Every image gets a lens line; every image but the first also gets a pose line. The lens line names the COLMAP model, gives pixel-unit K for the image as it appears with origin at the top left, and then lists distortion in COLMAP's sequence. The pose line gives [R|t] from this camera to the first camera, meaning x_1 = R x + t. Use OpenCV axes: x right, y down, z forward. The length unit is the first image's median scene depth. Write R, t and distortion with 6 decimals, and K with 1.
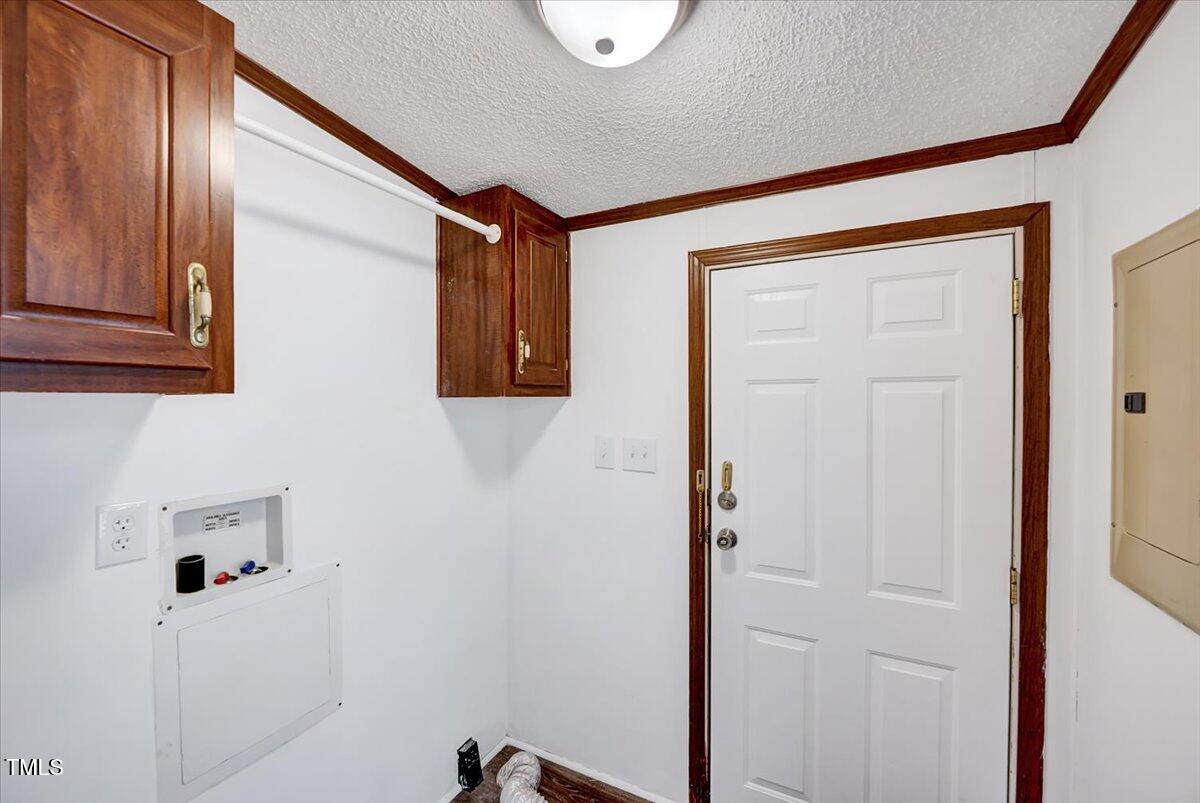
lens RADIAL K [[483.1, 0, 604.1], [0, 483.1, 401.4], [0, 0, 1]] dist [-0.012136, 0.000383]
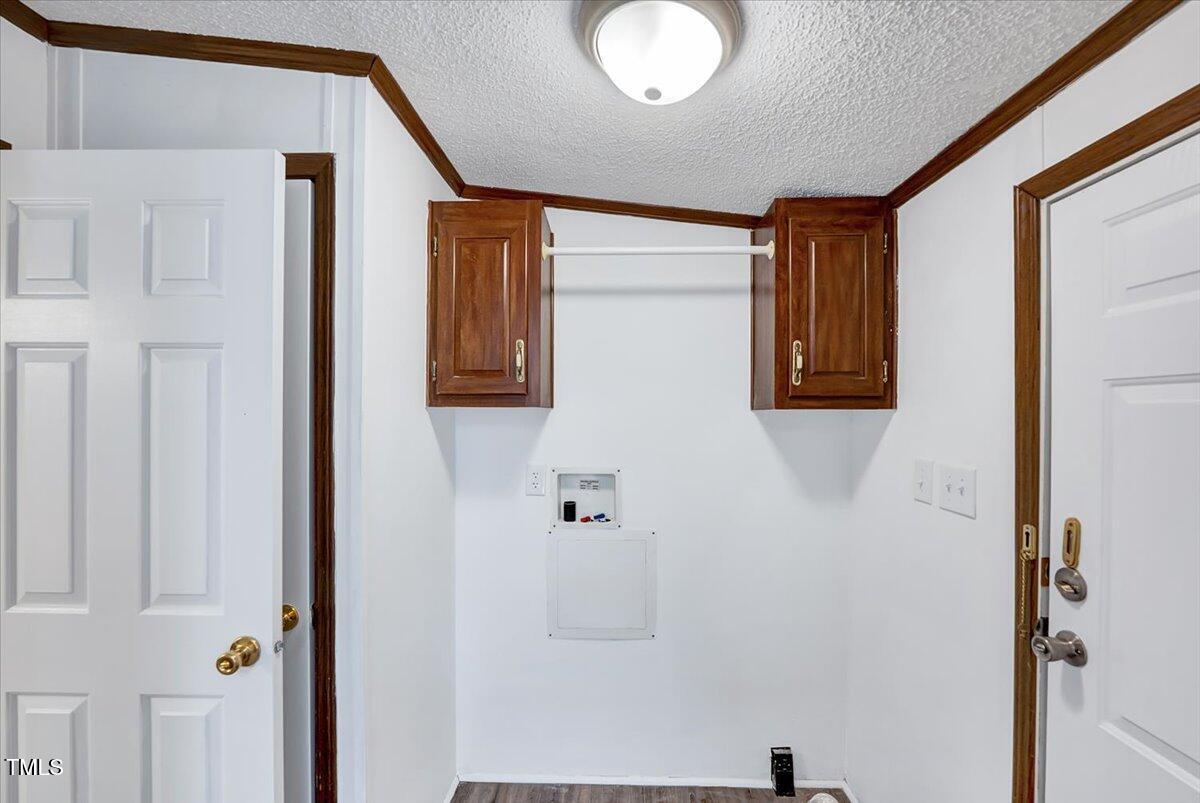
lens RADIAL K [[483.1, 0, 602.1], [0, 483.1, 410.5], [0, 0, 1]] dist [-0.012136, 0.000383]
pose [[0.442300, 0.001822, -0.896865, 0.522744], [-0.009504, 0.999951, -0.002656, -0.000717], [0.896817, 0.009699, 0.442296, 0.225842]]
